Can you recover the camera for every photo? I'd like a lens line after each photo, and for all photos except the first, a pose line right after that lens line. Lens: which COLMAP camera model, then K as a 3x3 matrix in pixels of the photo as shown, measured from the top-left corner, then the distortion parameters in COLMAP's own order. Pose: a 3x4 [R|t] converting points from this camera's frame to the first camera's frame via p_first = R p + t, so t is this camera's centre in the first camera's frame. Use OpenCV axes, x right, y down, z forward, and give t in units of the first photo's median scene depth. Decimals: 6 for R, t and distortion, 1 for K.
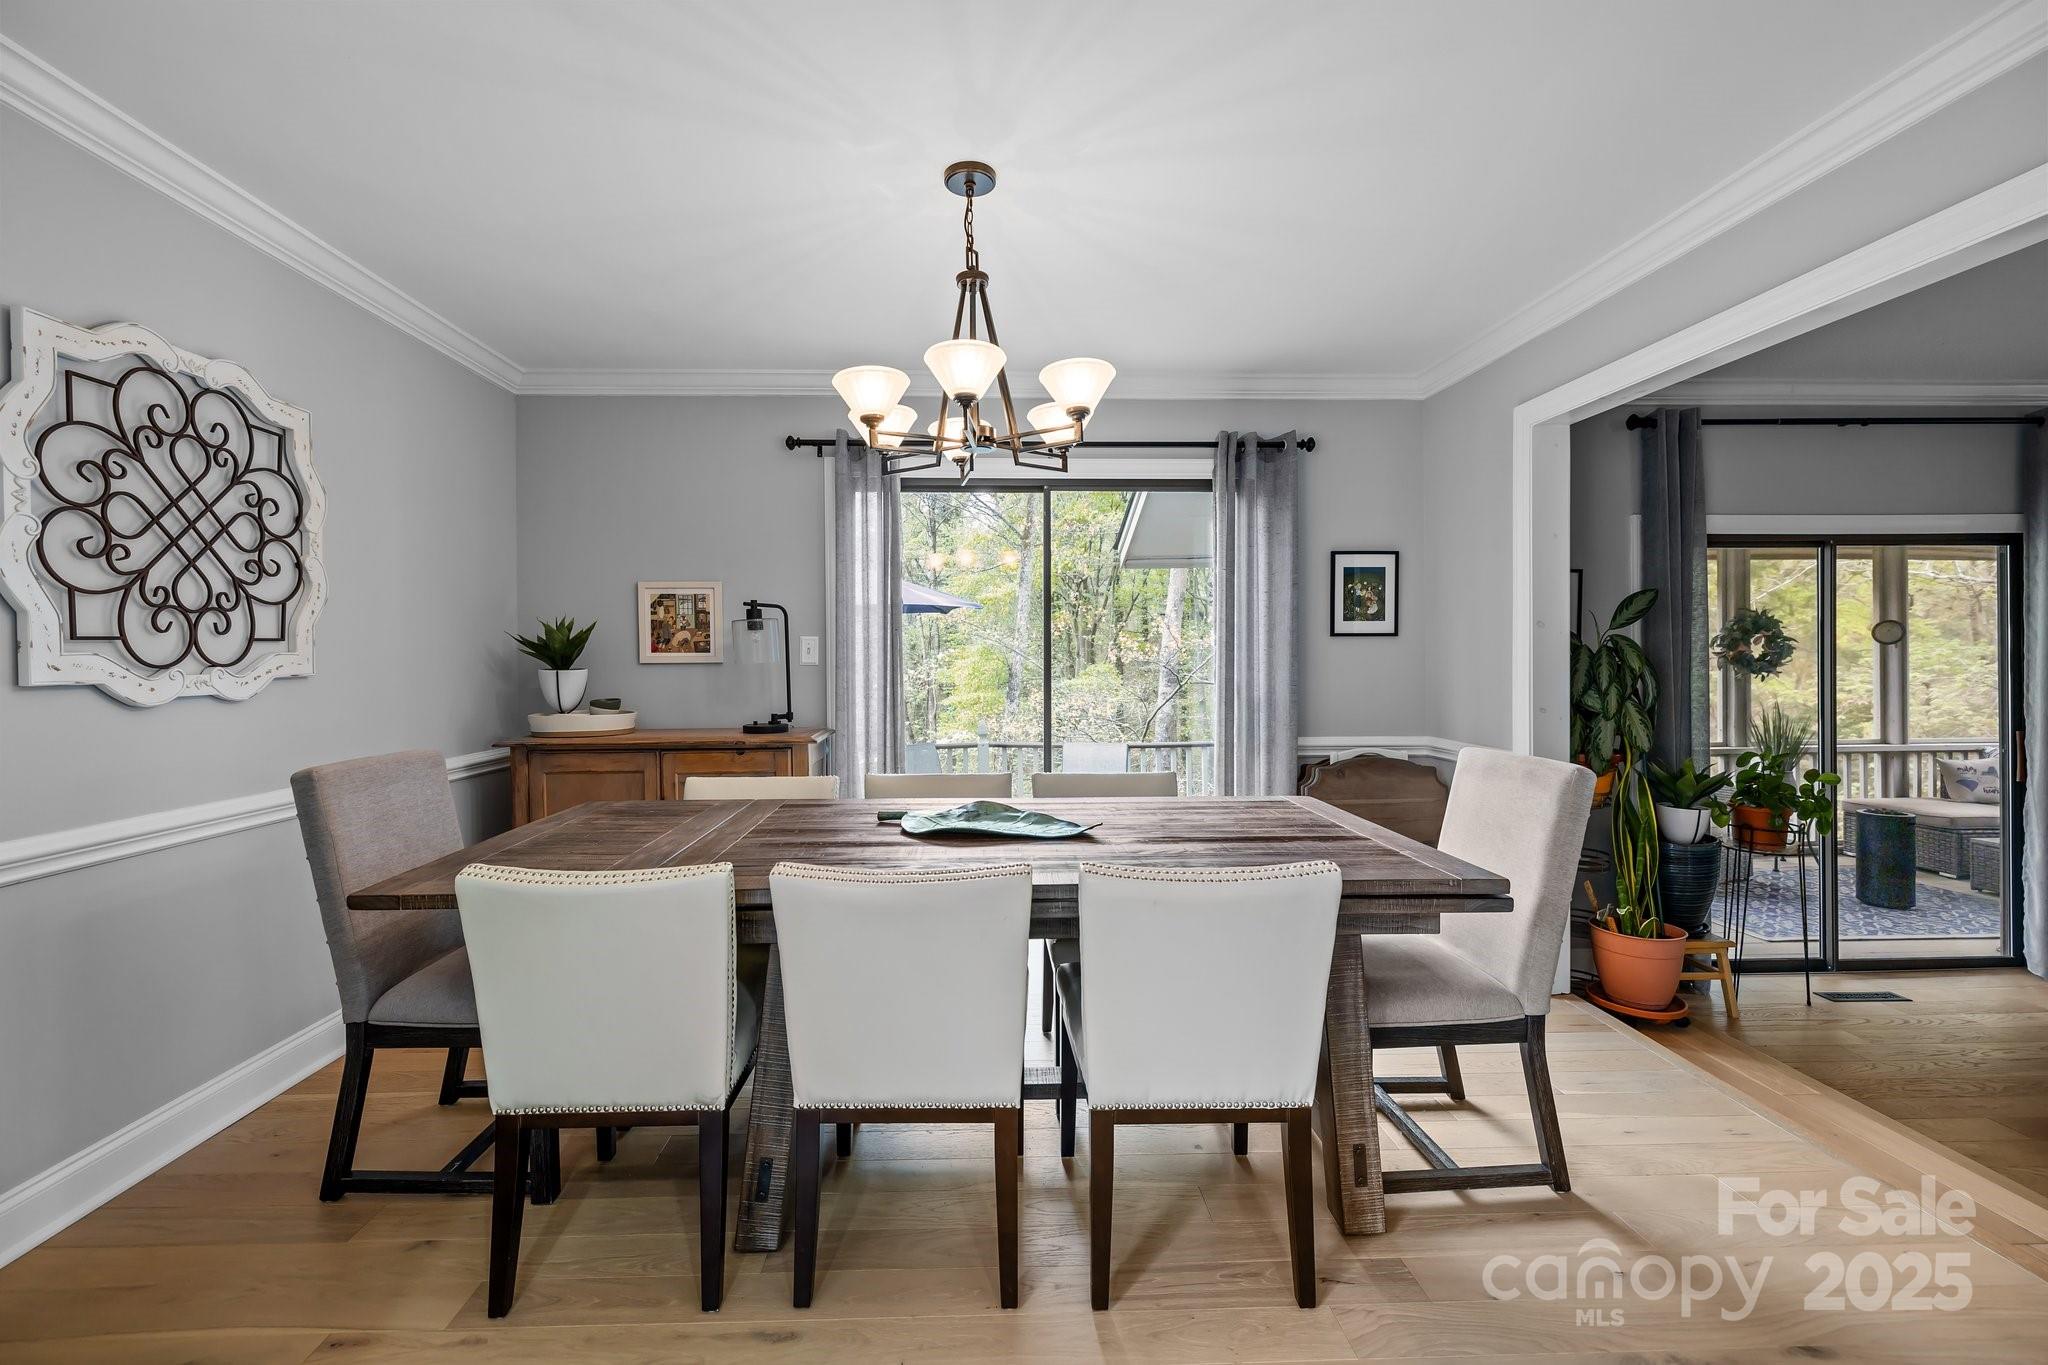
lens RADIAL K [[876.2, 0, 1012.3], [0, 876.2, 658.6], [0, 0, 1]] dist [0.000272, -0.000137]
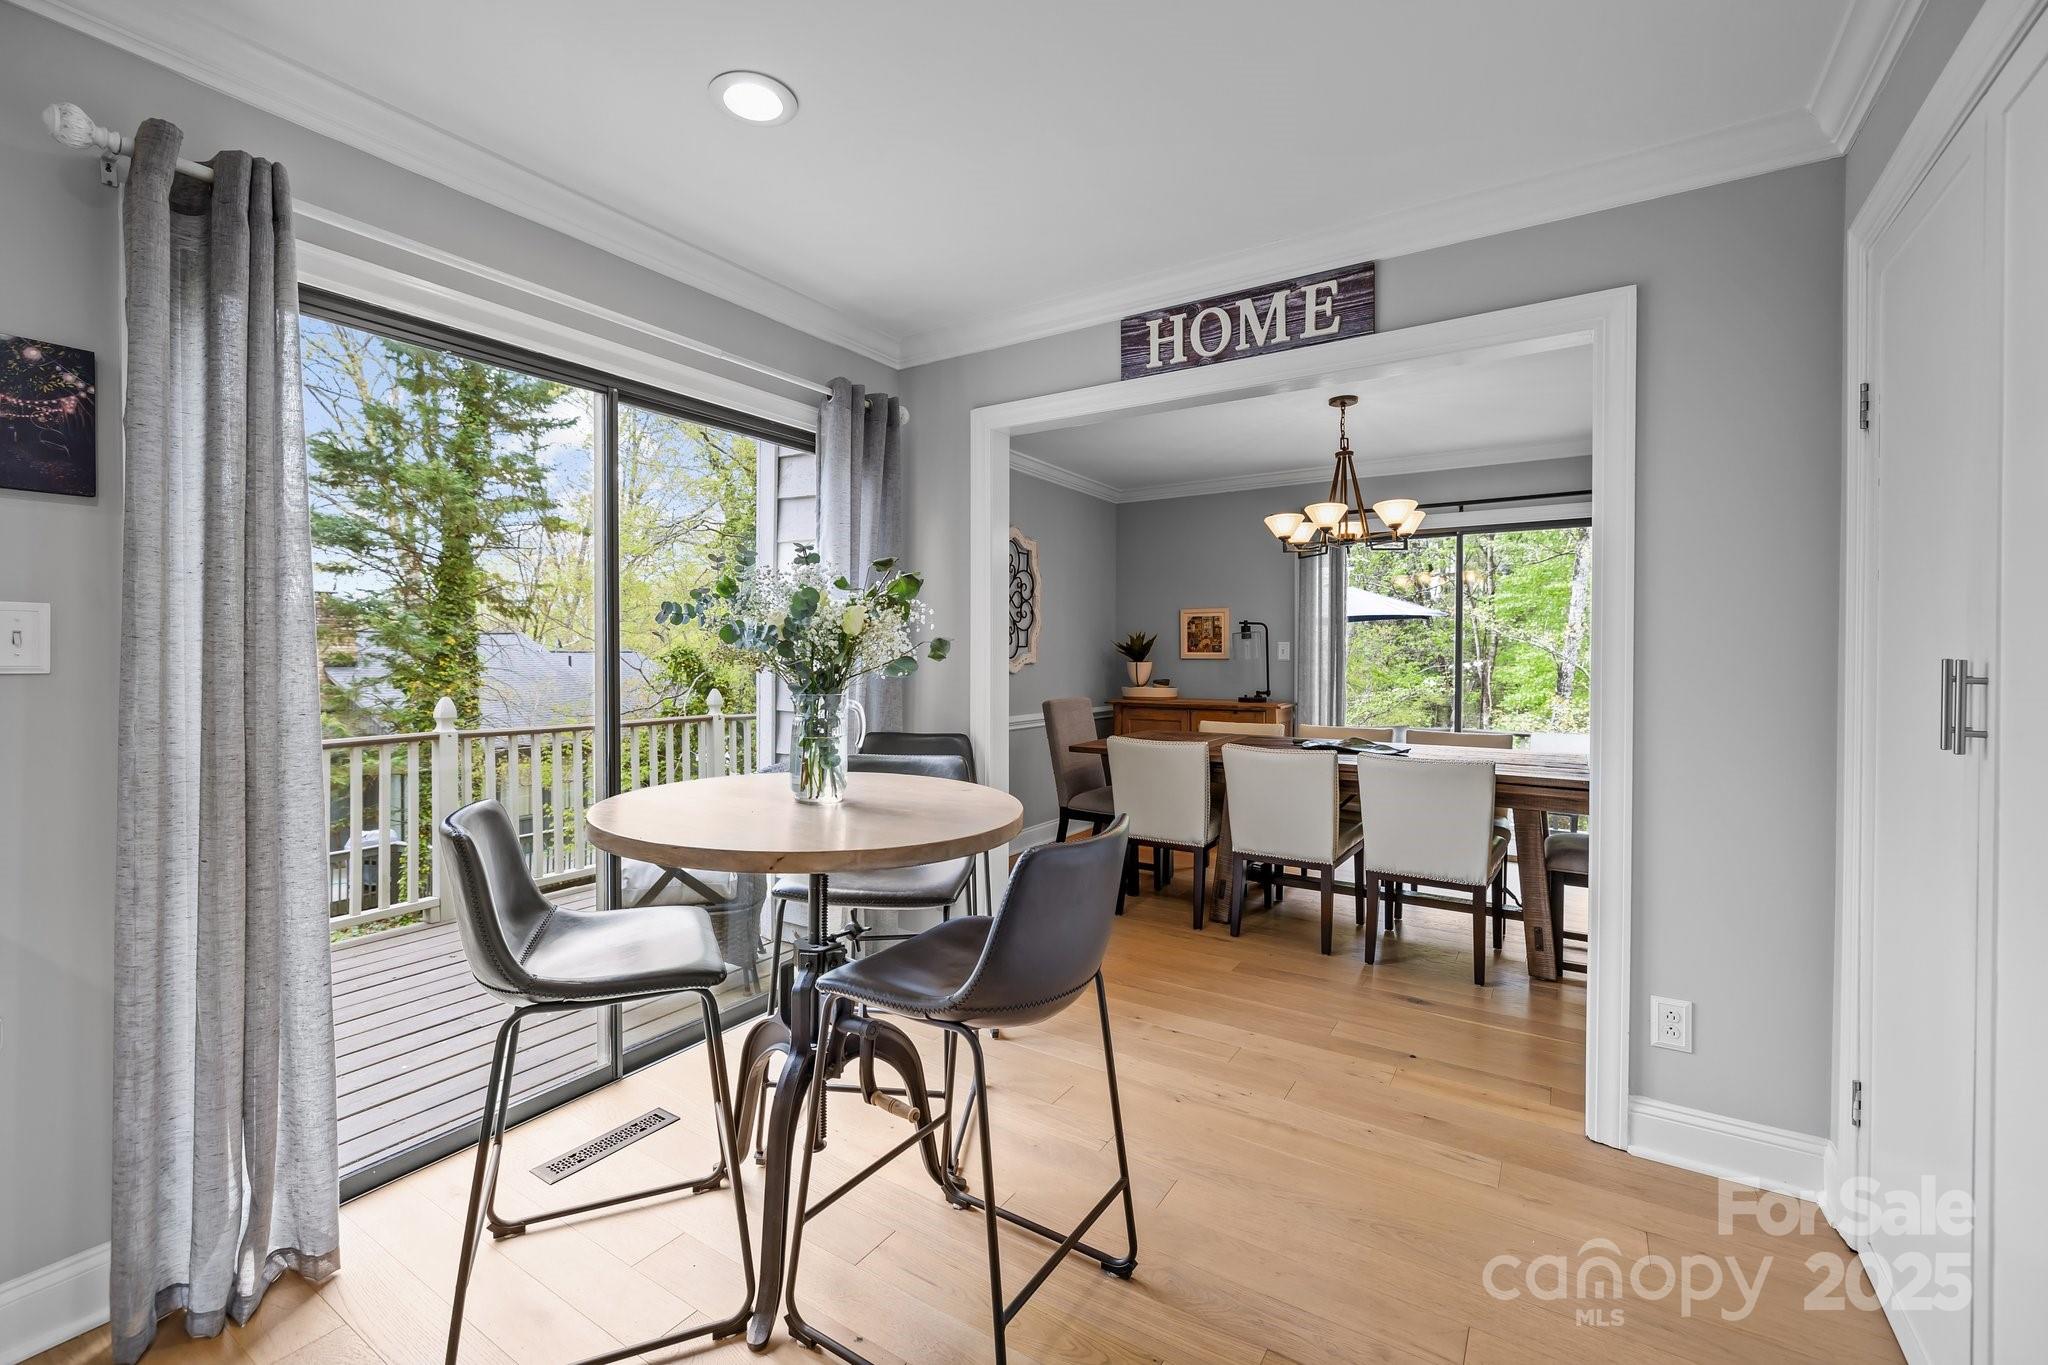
lens RADIAL K [[876.2, 0, 1012.3], [0, 876.2, 658.6], [0, 0, 1]] dist [0.000272, -0.000137]
pose [[0.820758, 0.012641, -0.571136, 0.412840], [-0.008542, 0.999915, 0.009857, -0.012484], [0.571212, -0.003211, 0.820796, -0.862522]]
